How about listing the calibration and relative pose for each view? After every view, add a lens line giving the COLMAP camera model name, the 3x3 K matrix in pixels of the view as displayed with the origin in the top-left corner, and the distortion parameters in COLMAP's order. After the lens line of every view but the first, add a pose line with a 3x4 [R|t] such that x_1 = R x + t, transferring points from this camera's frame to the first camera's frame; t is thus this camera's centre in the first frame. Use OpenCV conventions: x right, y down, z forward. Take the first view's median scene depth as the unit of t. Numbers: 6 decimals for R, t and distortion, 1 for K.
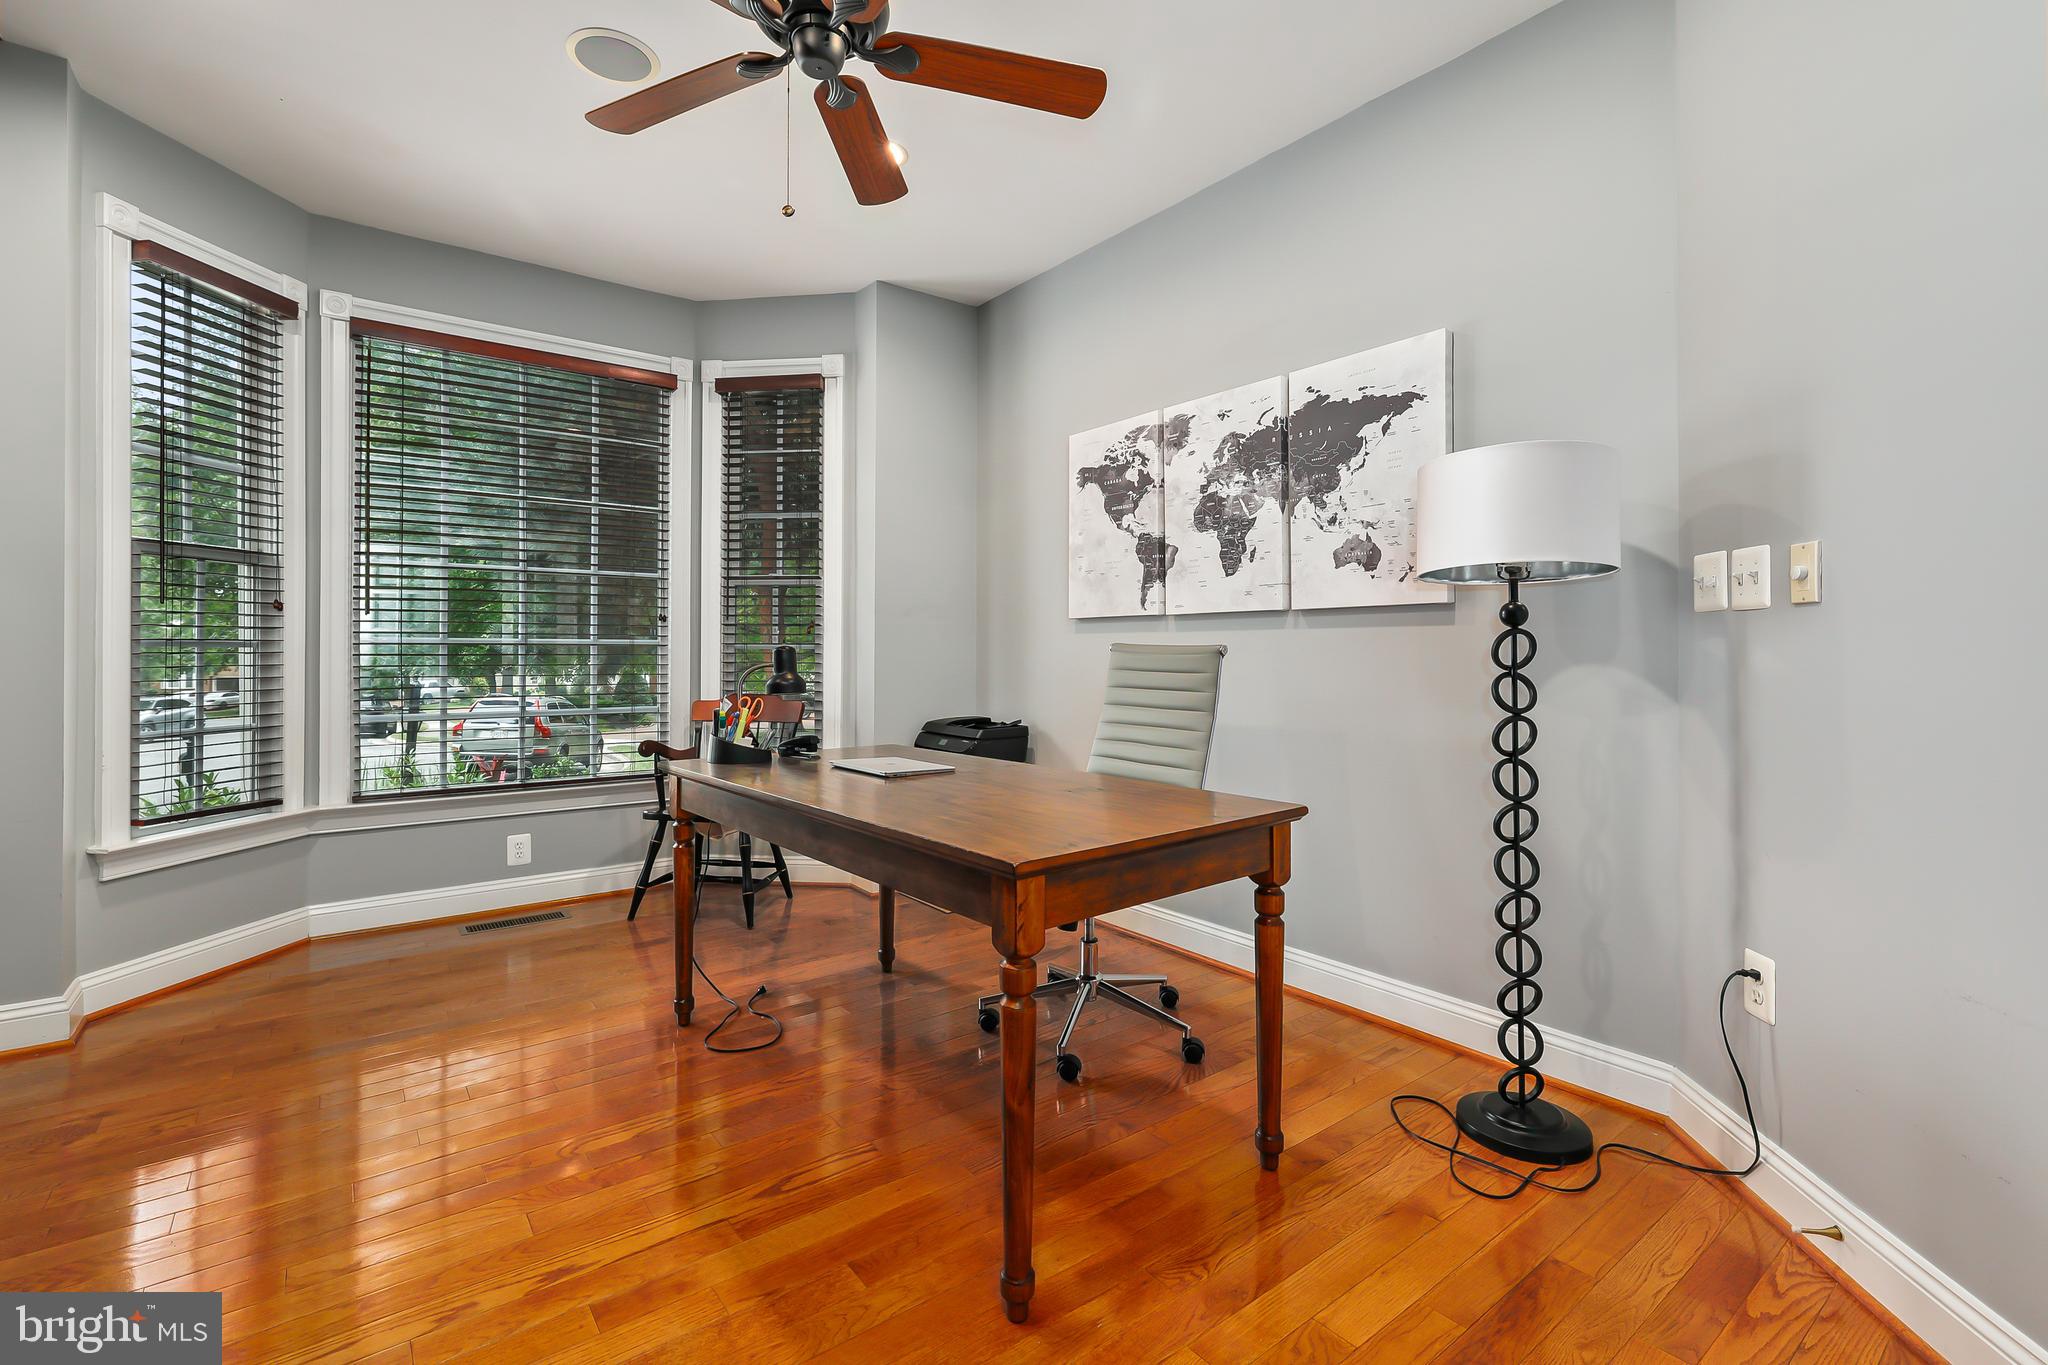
lens RADIAL K [[904.4, 0, 974.1], [0, 904.4, 647.9], [0, 0, 1]] dist [-0.001749, 0.000025]
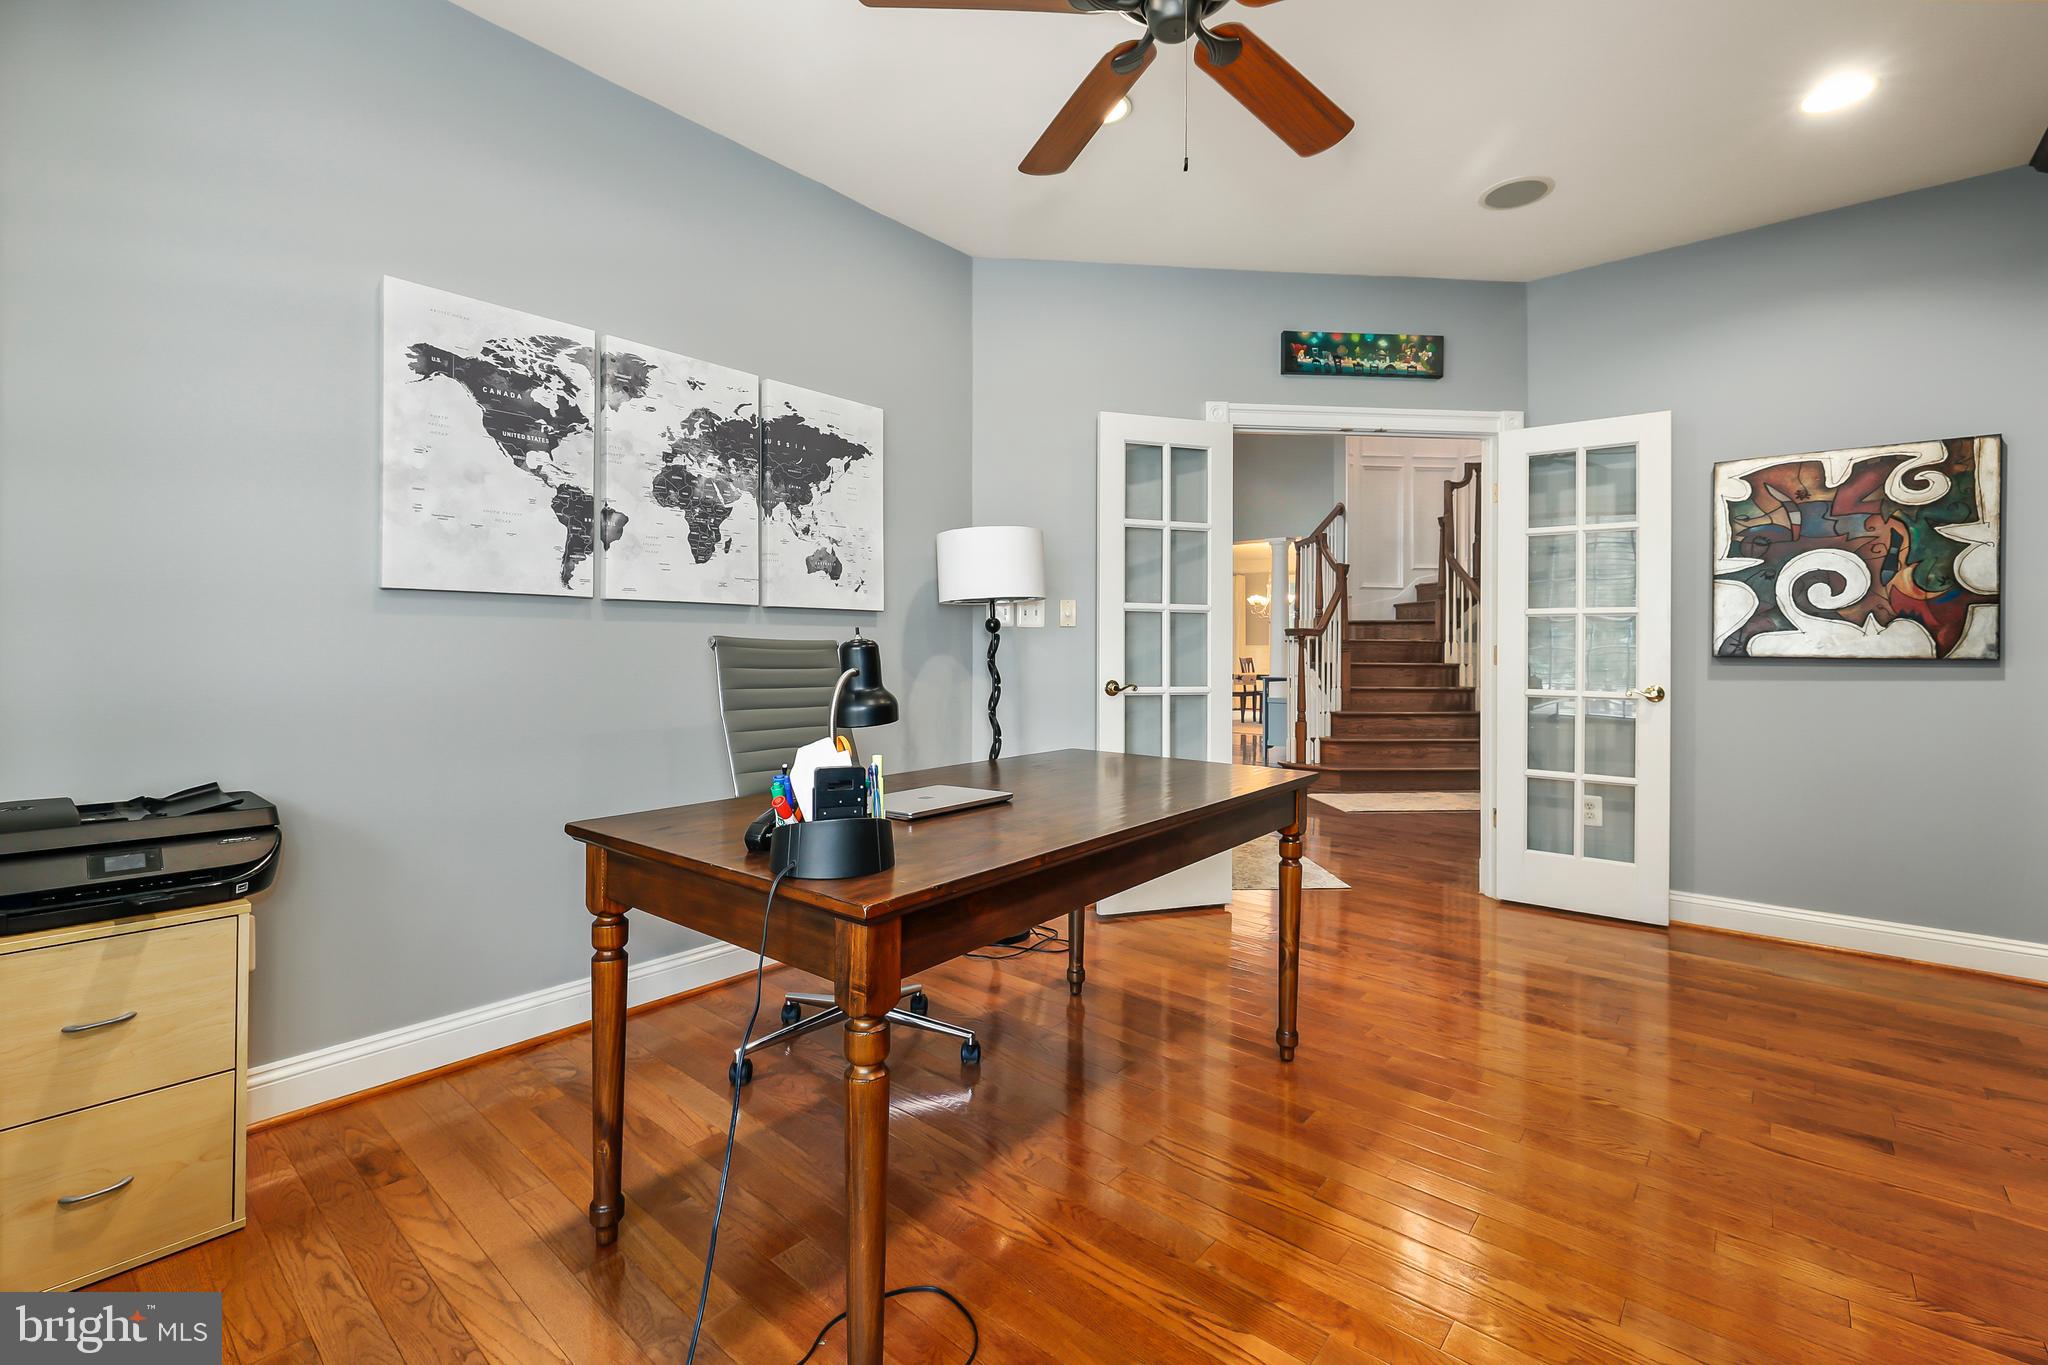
lens RADIAL K [[856.9, 0, 1056.0], [0, 856.9, 643.1], [0, 0, 1]] dist [-0.000901, -0.001711]
pose [[-0.258643, -0.000800, 0.965973, -0.614368], [-0.009502, 0.999953, -0.001716, -0.000447], [-0.965926, -0.009623, -0.258639, 0.825843]]
